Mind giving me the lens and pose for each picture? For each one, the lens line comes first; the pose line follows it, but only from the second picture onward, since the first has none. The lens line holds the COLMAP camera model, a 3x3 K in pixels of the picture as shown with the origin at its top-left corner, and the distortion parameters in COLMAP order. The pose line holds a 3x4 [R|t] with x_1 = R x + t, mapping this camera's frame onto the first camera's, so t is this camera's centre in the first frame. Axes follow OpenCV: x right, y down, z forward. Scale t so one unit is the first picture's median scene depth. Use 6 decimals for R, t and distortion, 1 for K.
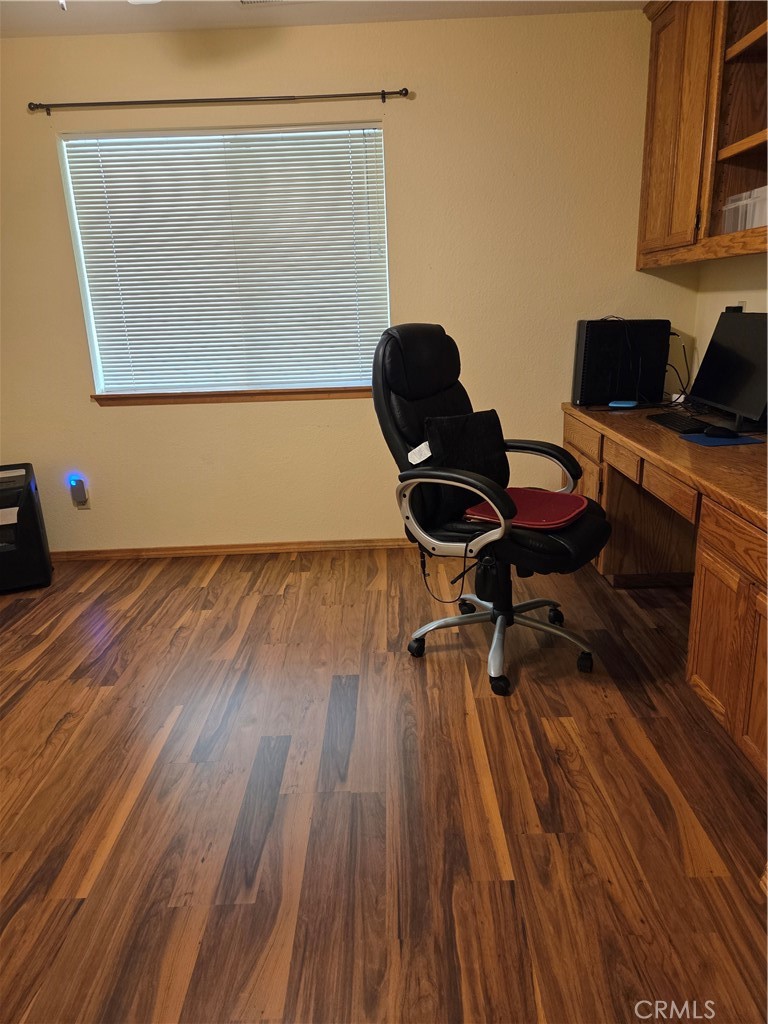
lens RADIAL K [[675.1, 0, 384.0], [0, 675.1, 513.2], [0, 0, 1]] dist [0.072588, -0.057530]
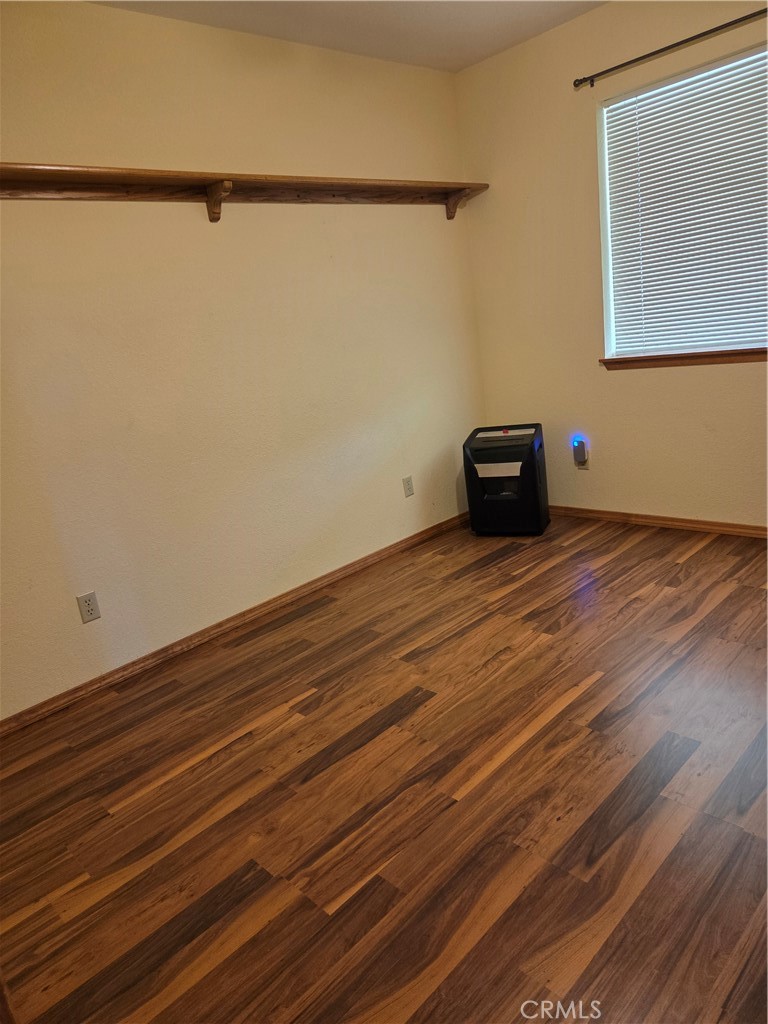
lens RADIAL K [[675.1, 0, 384.0], [0, 675.1, 513.2], [0, 0, 1]] dist [0.072588, -0.057530]
pose [[0.697239, 0.137246, -0.703578, 0.120248], [-0.099344, 0.990530, 0.094773, -0.009522], [0.709922, 0.003817, 0.704270, 0.054329]]
